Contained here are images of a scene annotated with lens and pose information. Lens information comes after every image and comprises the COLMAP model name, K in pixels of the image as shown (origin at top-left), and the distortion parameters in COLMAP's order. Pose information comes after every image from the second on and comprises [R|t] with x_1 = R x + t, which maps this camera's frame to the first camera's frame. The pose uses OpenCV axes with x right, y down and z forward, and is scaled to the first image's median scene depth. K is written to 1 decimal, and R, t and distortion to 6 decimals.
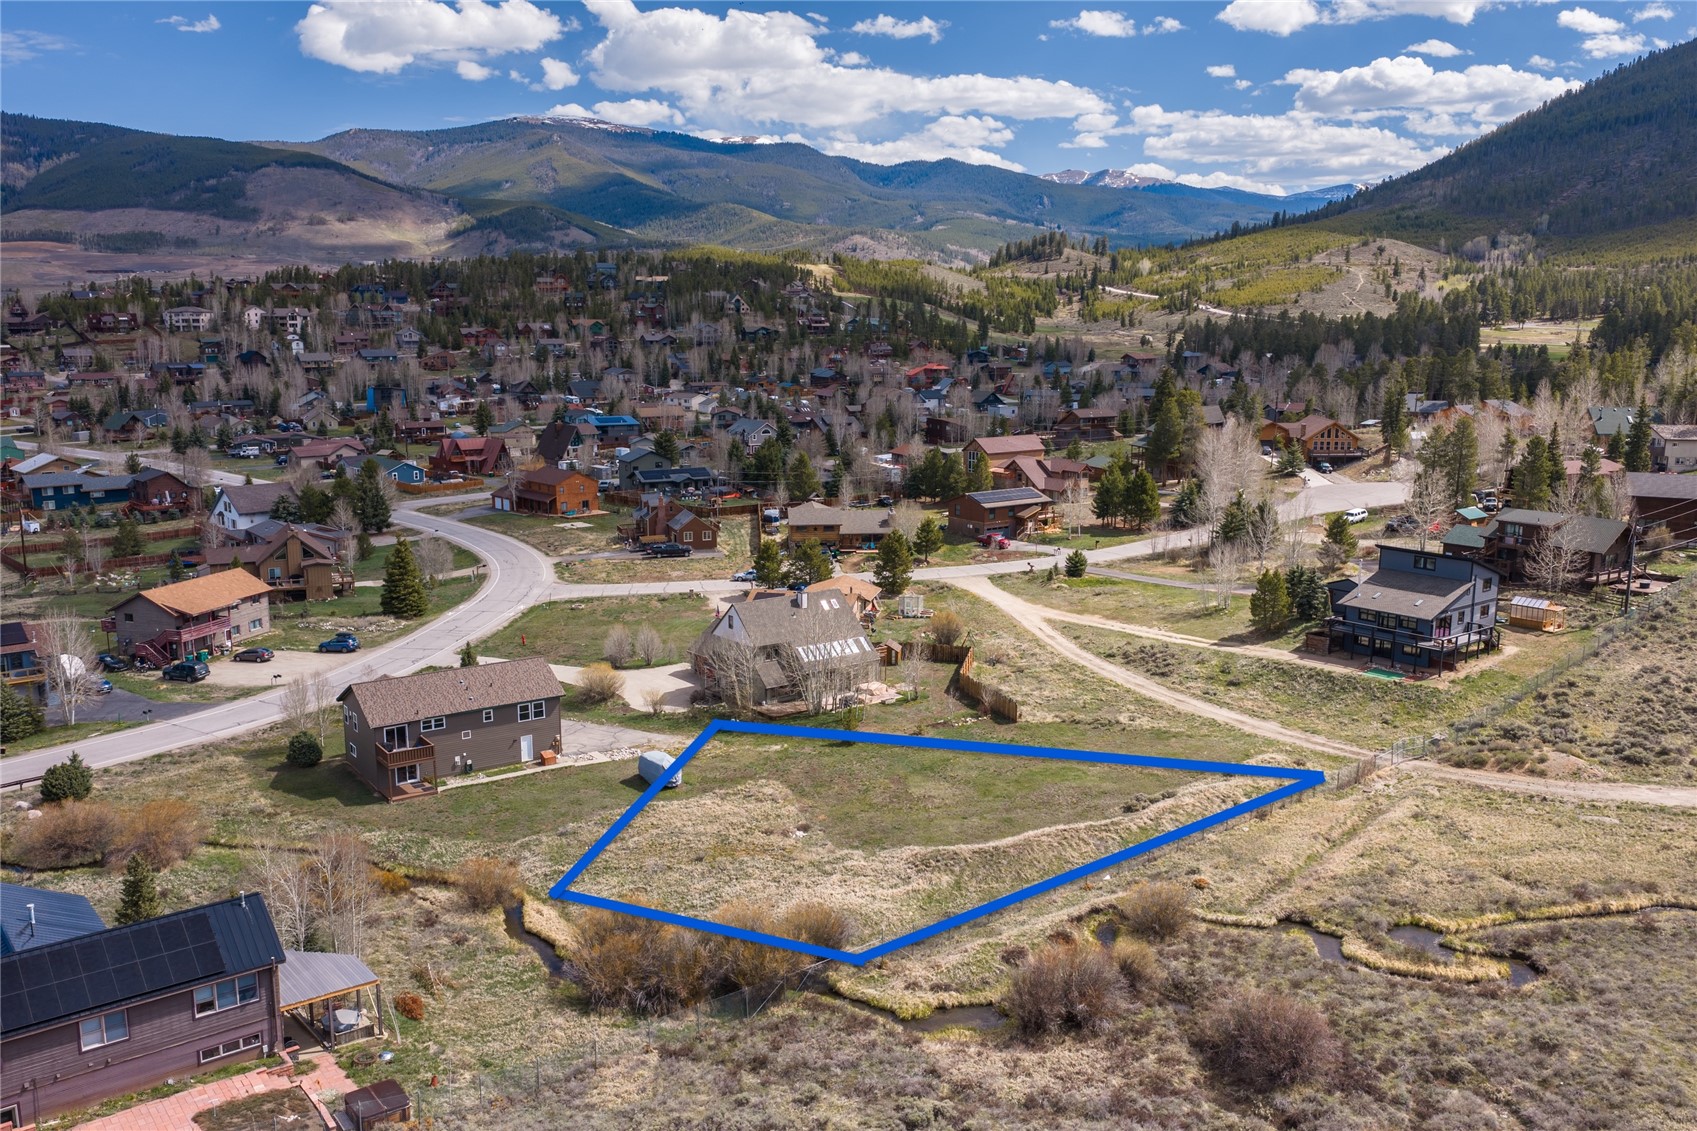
lens RADIAL K [[1398.2, 0, 843.4], [0, 1398.2, 583.3], [0, 0, 1]] dist [0.028164, -0.051024]
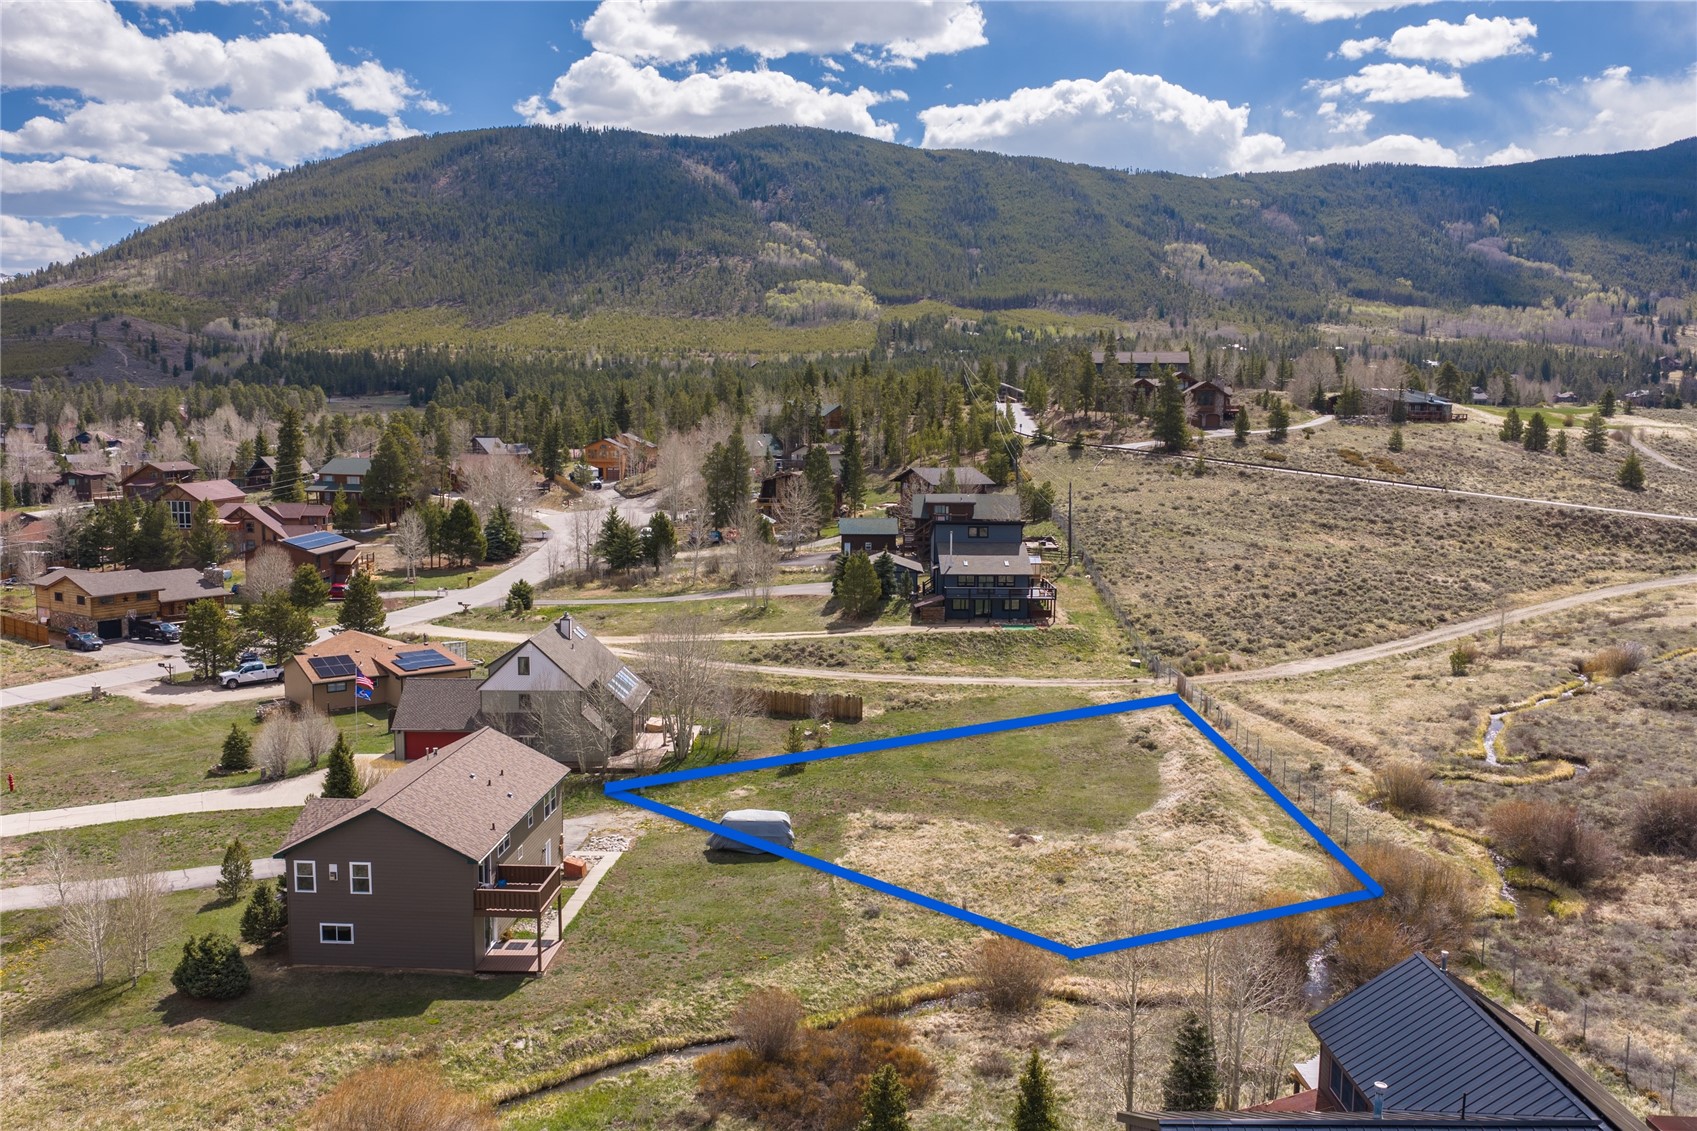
lens RADIAL K [[1395.3, 0, 840.4], [0, 1395.3, 592.1], [0, 0, 1]] dist [0.013864, -0.010018]
pose [[0.622421, -0.099816, 0.776292, -0.612195], [0.145716, 0.989272, 0.010367, 0.006881], [-0.768999, 0.106666, 0.630288, 0.452227]]
